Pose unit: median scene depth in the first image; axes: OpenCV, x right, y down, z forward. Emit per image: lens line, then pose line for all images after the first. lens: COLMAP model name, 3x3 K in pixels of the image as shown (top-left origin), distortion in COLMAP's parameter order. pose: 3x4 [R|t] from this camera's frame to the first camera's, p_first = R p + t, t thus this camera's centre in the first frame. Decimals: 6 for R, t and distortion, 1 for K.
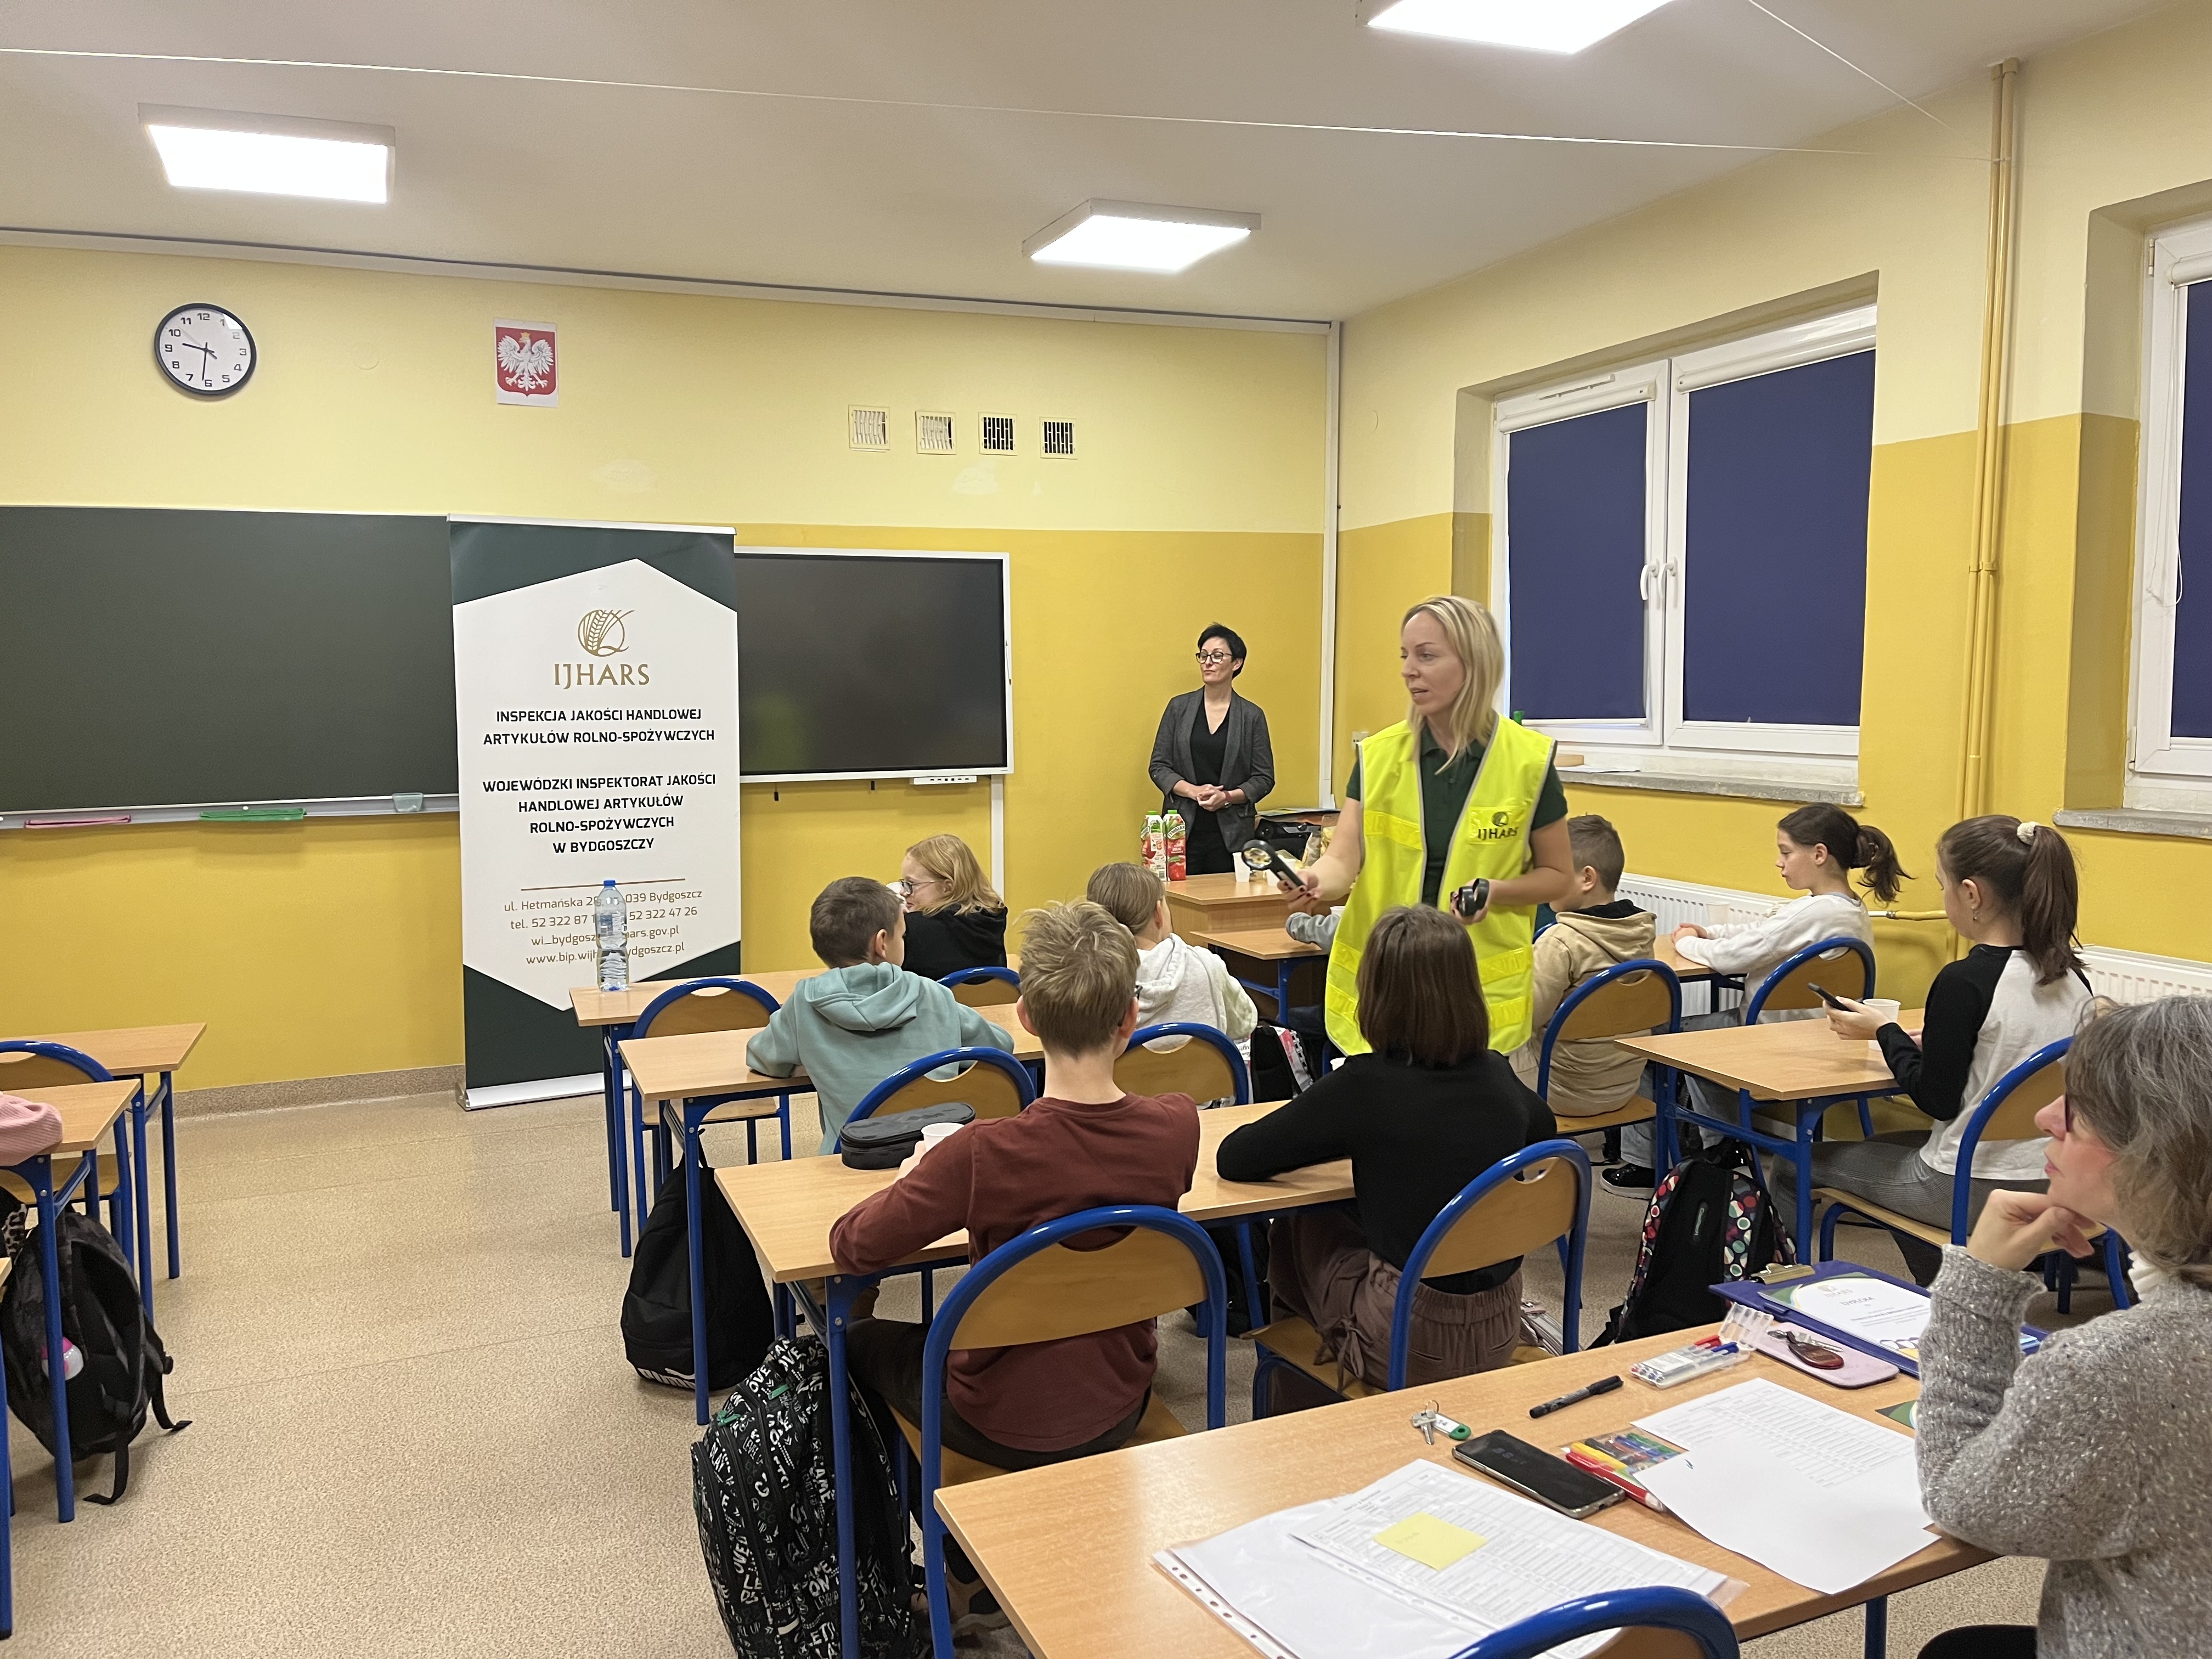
lens RADIAL K [[1639.6, 0, 1109.5], [0, 1639.6, 823.4], [0, 0, 1]] dist [-0.012933, -0.005203]
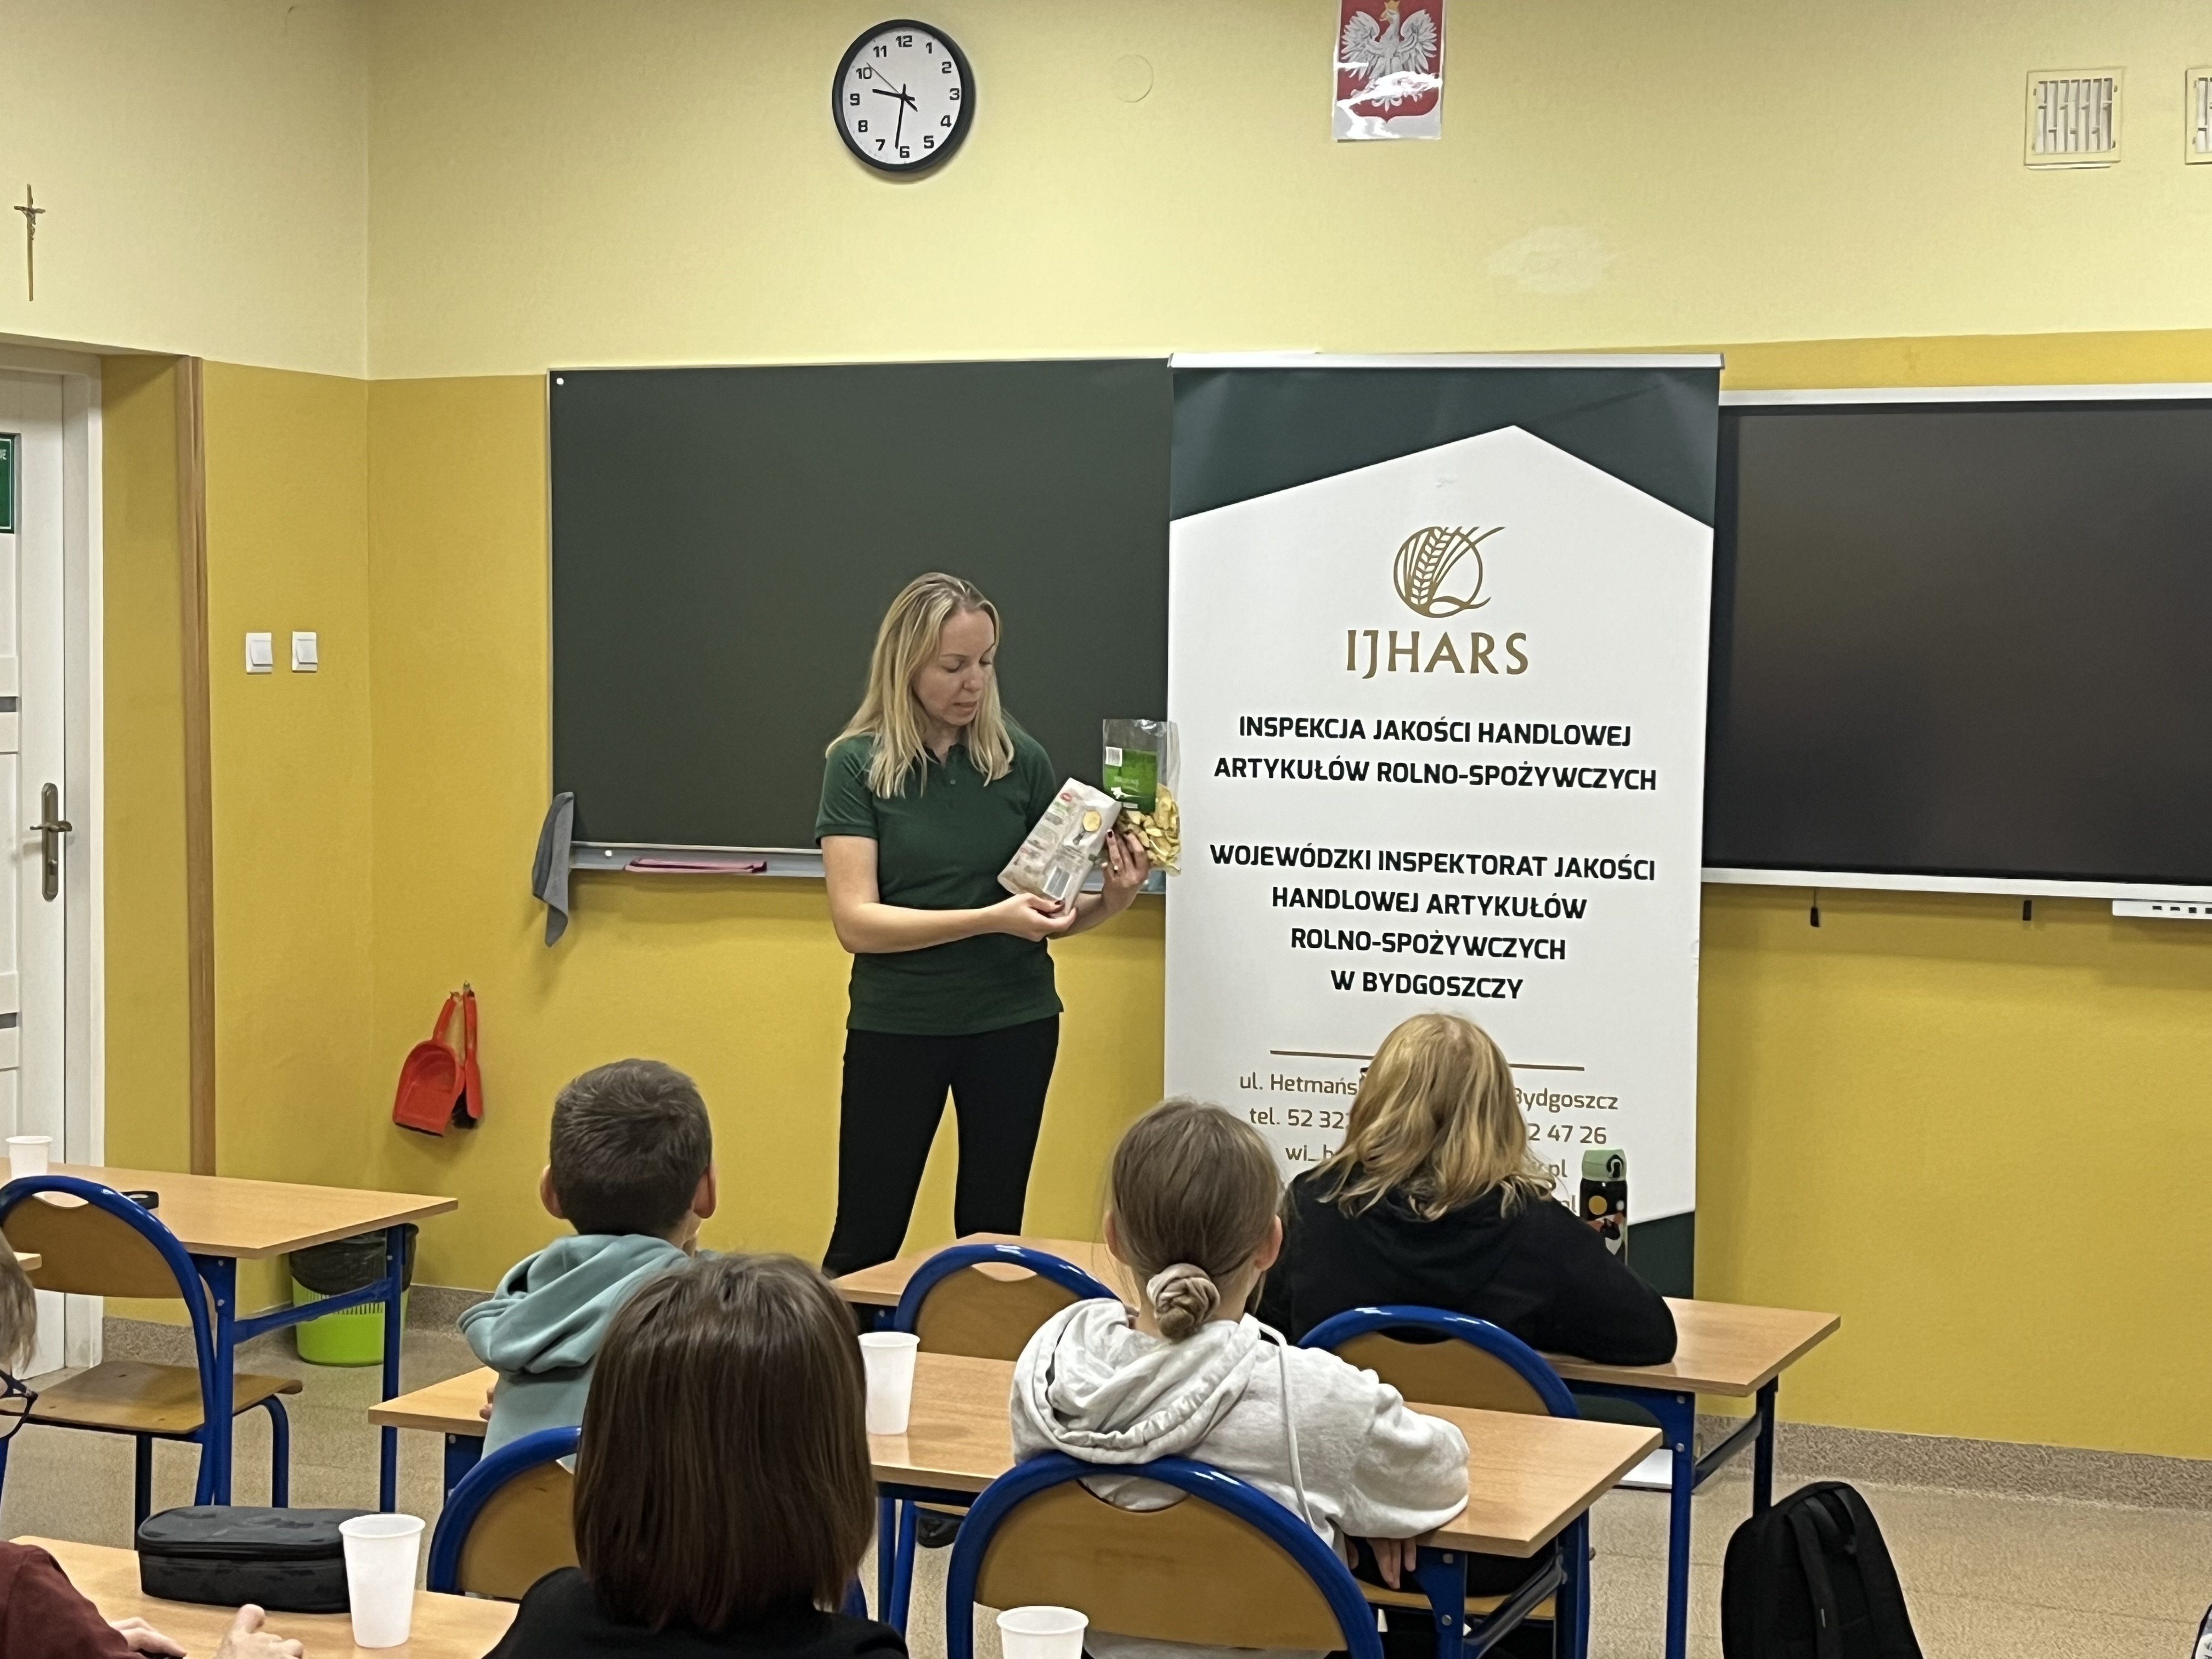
lens RADIAL K [[3489.6, 0, 1106.2], [0, 3489.6, 836.6], [0, 0, 1]] dist [0.022617, 0.000000]
pose [[0.682075, 0.061359, -0.728704, 0.420312], [-0.082877, 0.996540, 0.006337, -0.031468], [0.726571, 0.056071, 0.684800, 0.177658]]
